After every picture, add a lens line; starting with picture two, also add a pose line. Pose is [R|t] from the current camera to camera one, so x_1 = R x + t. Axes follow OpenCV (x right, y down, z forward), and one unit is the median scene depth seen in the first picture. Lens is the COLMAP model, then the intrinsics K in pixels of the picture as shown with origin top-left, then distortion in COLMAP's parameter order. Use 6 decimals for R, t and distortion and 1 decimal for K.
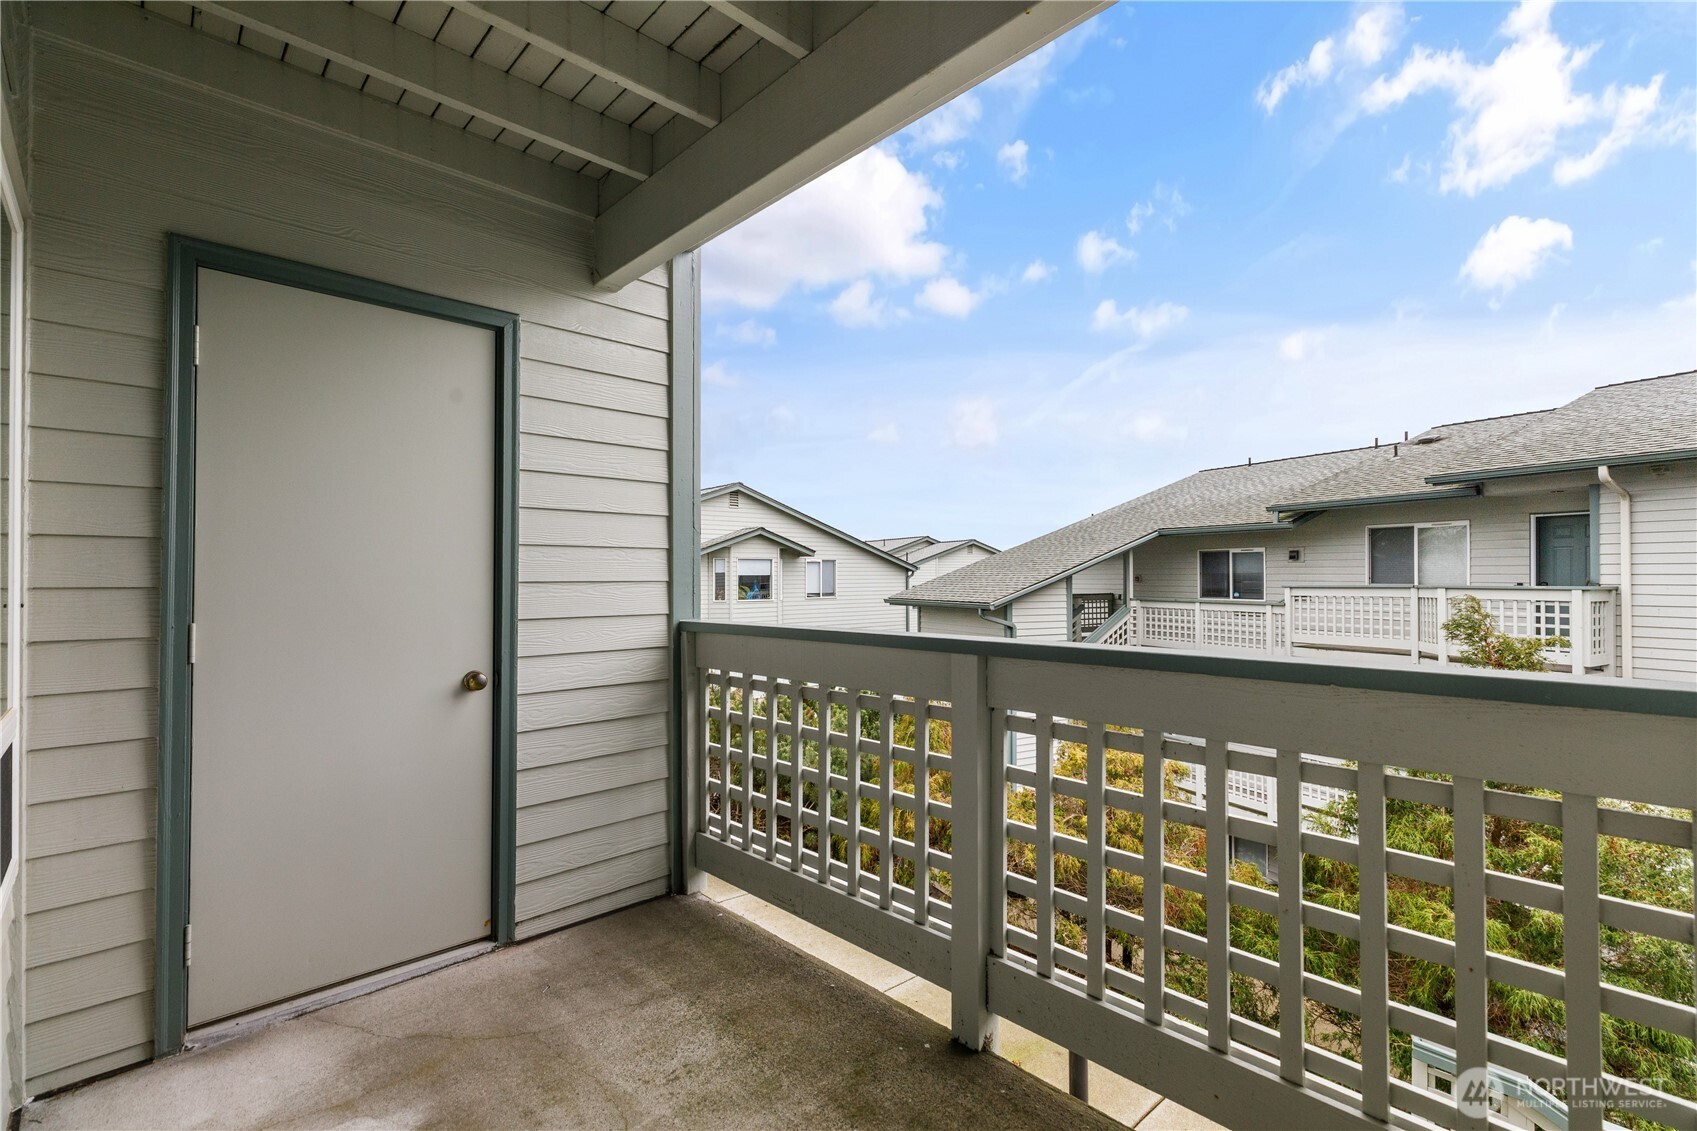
lens RADIAL K [[772.8, 0, 848.5], [0, 772.8, 565.5], [0, 0, 1]] dist [-0.000058, -0.000021]
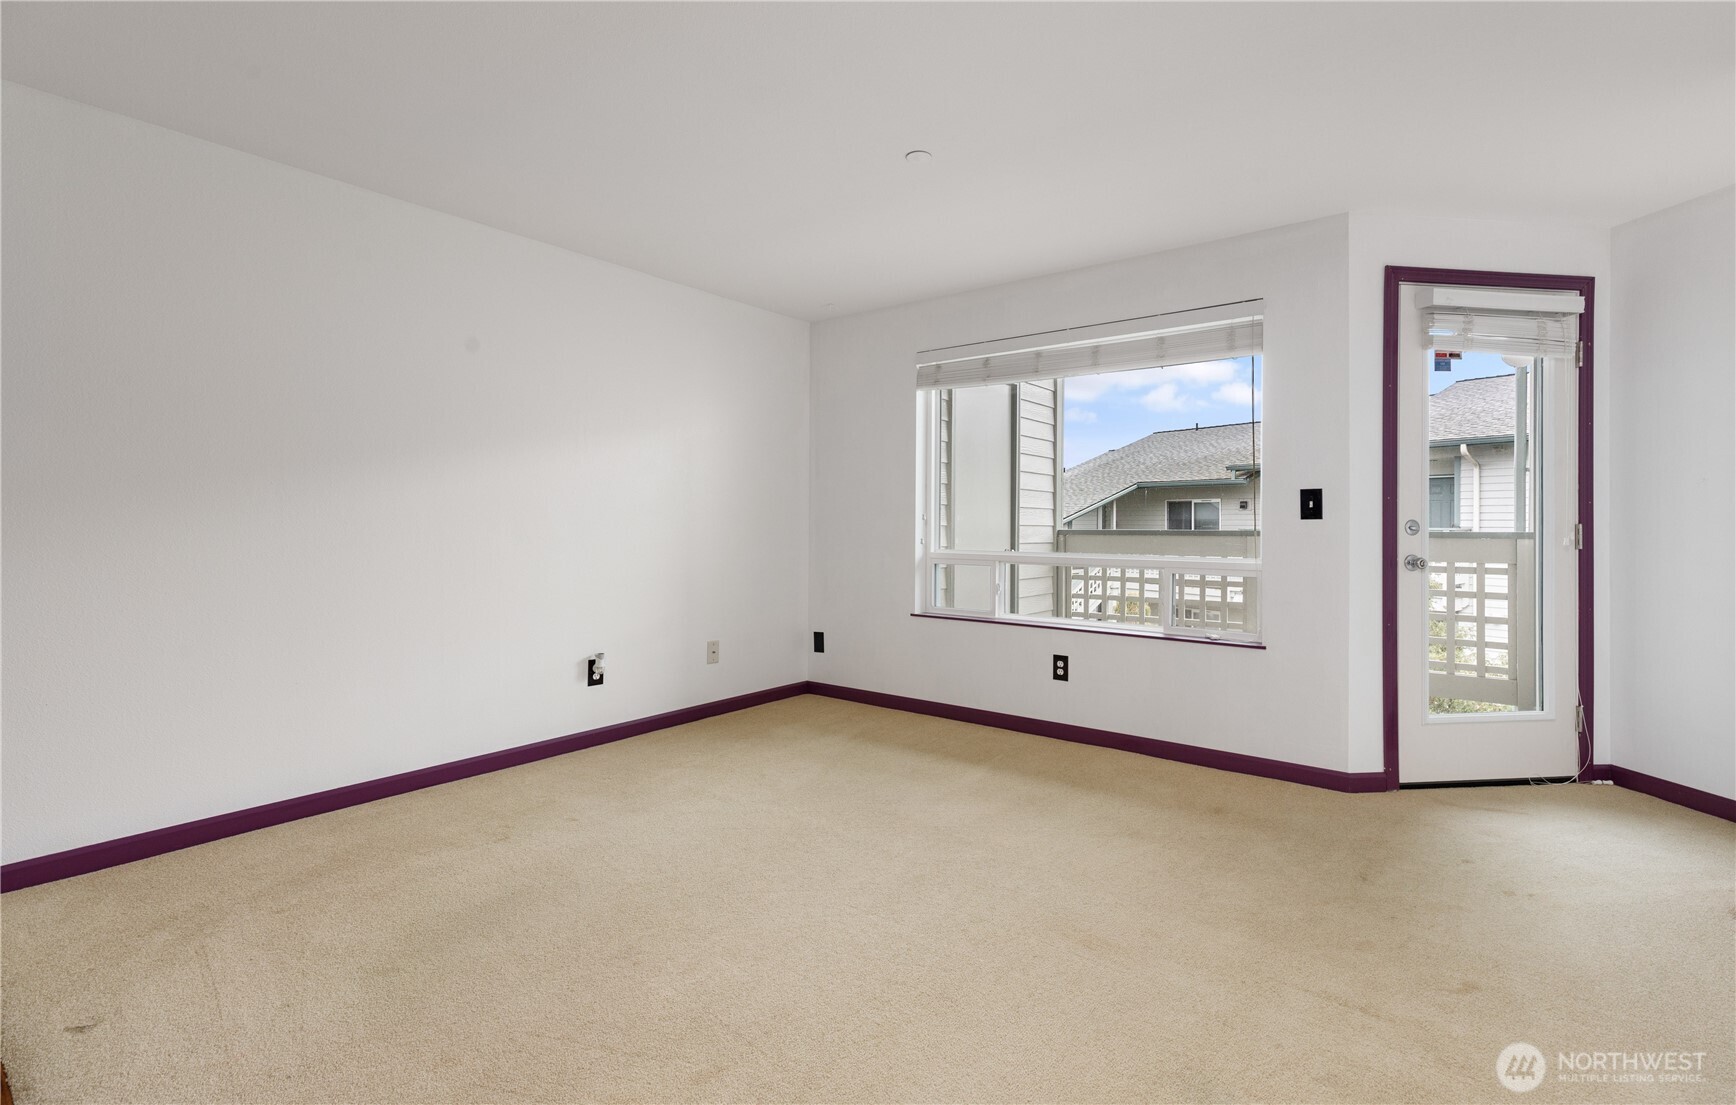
lens RADIAL K [[784.4, 0, 882.2], [0, 784.4, 520.1], [0, 0, 1]] dist [0.000965, 0.000011]
pose [[0.989840, 0.008487, 0.141935, -0.253074], [-0.009663, 0.999924, 0.007599, 0.009748], [-0.141860, -0.008894, 0.989847, -0.247236]]
